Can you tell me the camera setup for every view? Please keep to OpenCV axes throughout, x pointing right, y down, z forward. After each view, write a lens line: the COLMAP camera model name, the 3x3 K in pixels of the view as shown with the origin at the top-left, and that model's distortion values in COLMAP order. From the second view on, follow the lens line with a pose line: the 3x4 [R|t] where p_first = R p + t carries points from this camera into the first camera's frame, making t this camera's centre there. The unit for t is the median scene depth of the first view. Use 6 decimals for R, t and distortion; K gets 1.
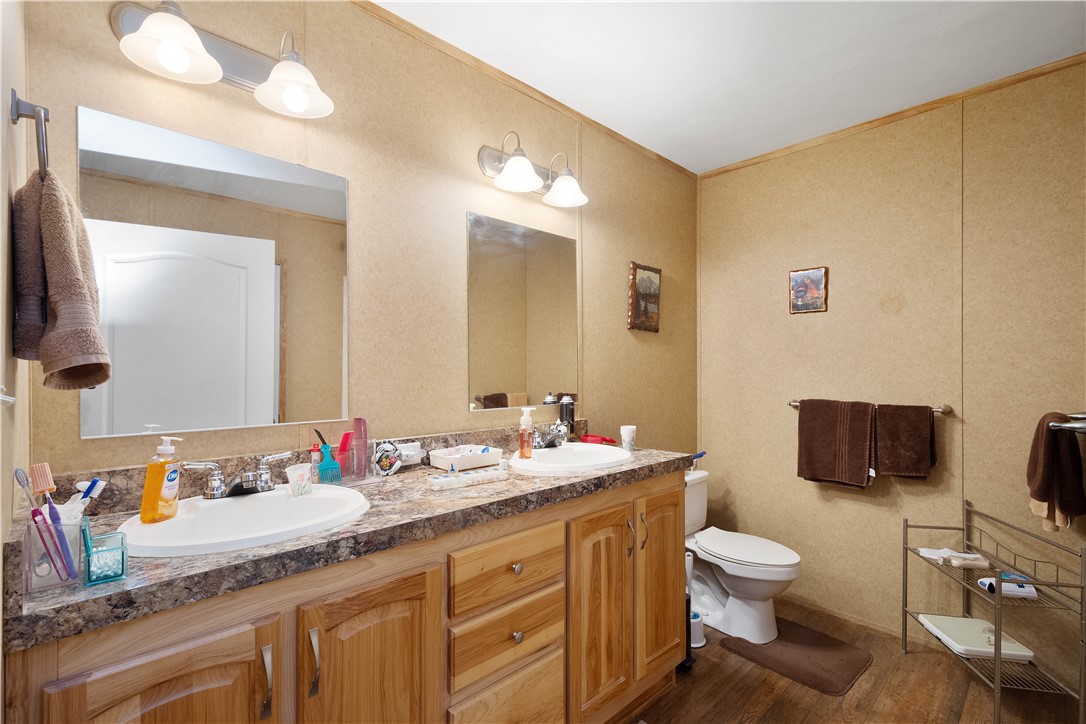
lens RADIAL K [[474.3, 0, 545.8], [0, 474.3, 362.7], [0, 0, 1]] dist [0.004338, 0.000038]
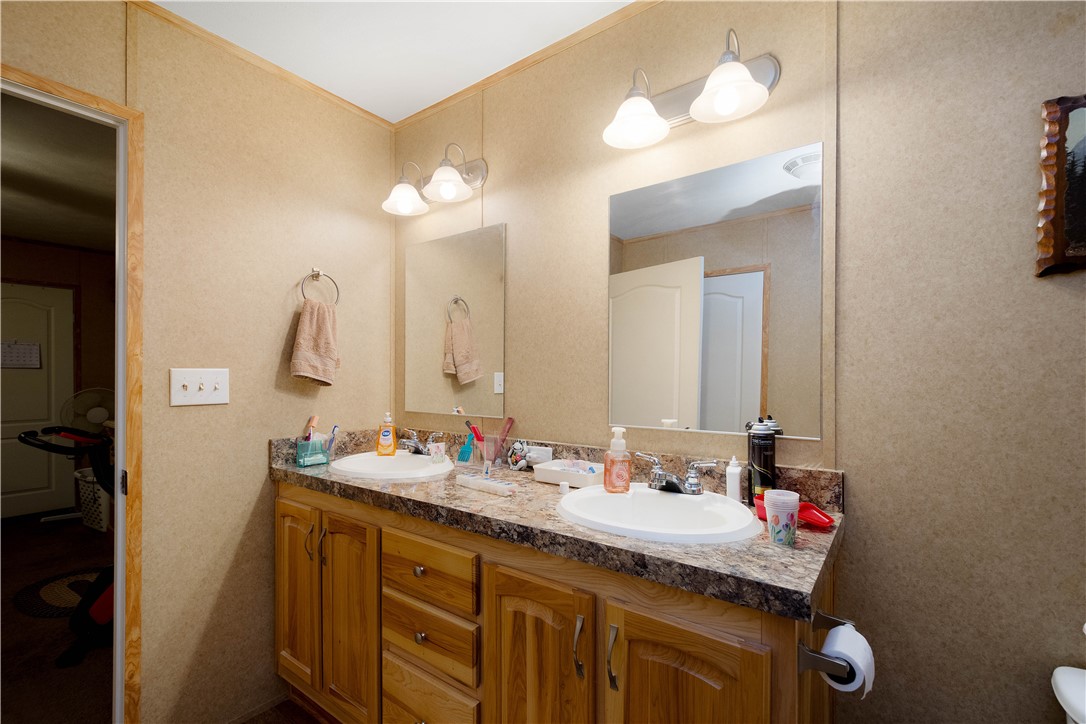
lens RADIAL K [[477.8, 0, 542.6], [0, 477.8, 368.6], [0, 0, 1]] dist [0.005878, -0.000016]
pose [[0.185654, -0.010745, -0.982556, 0.823878], [0.016276, 0.999837, -0.007859, 0.003217], [0.982480, -0.014533, 0.185799, 0.869079]]
